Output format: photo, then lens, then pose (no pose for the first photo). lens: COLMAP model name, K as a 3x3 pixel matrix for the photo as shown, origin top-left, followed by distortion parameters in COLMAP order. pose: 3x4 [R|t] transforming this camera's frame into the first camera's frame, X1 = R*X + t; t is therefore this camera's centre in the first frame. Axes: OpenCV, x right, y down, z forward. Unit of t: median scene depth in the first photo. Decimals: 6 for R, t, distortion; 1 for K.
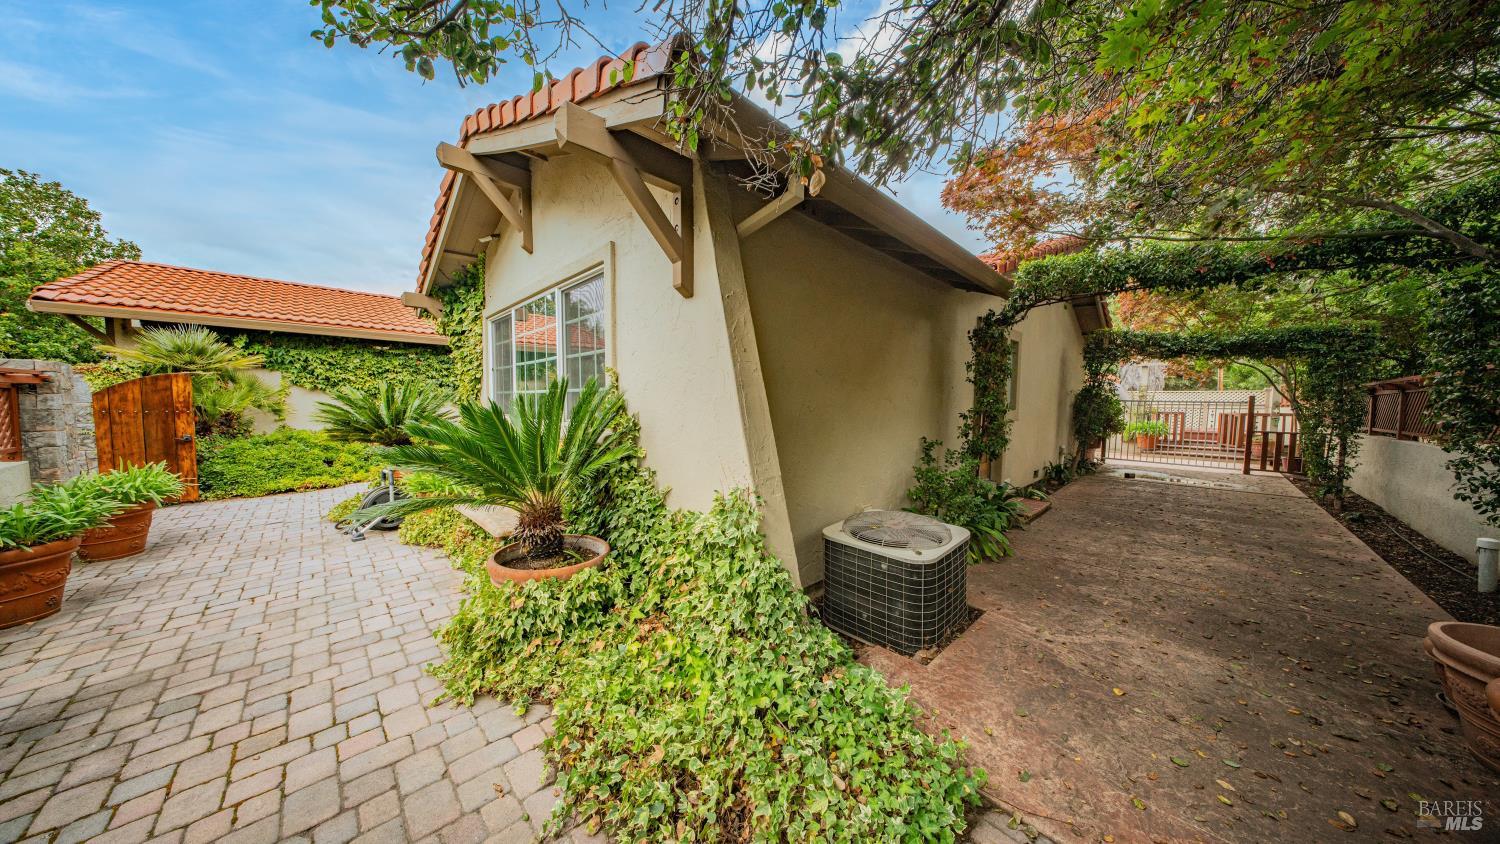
lens RADIAL K [[432.3, 0, 750.6], [0, 432.3, 426.8], [0, 0, 1]] dist [-0.008547, -0.000125]
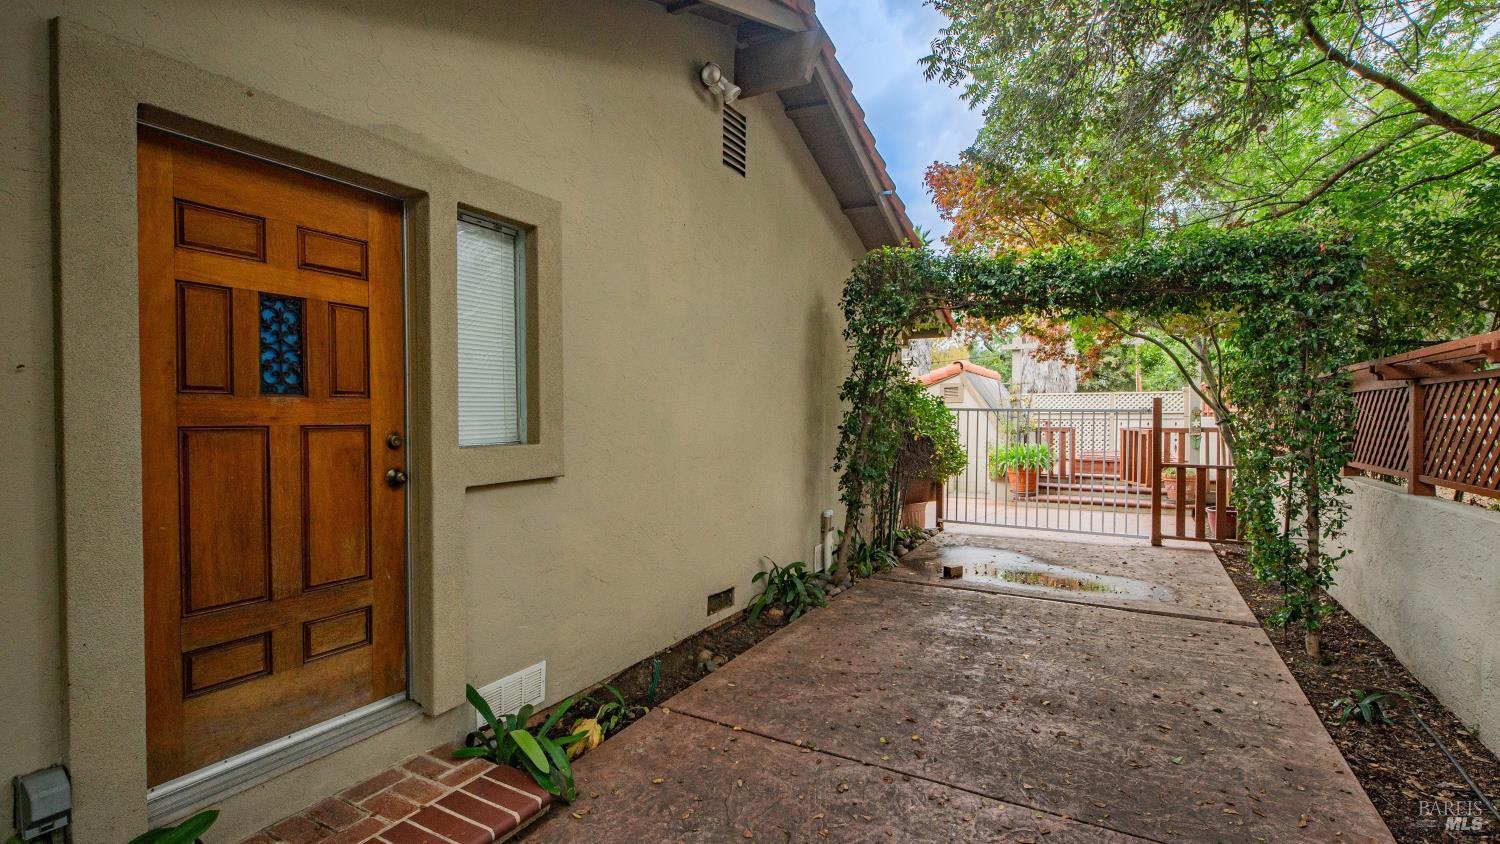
lens RADIAL K [[673.7, 0, 747.4], [0, 673.7, 431.3], [0, 0, 1]] dist [0.012626, -0.007696]
pose [[0.955731, -0.020209, 0.293546, 0.636994], [0.030057, 0.999125, -0.029076, -0.031628], [-0.292702, 0.036612, 0.955503, 0.503776]]
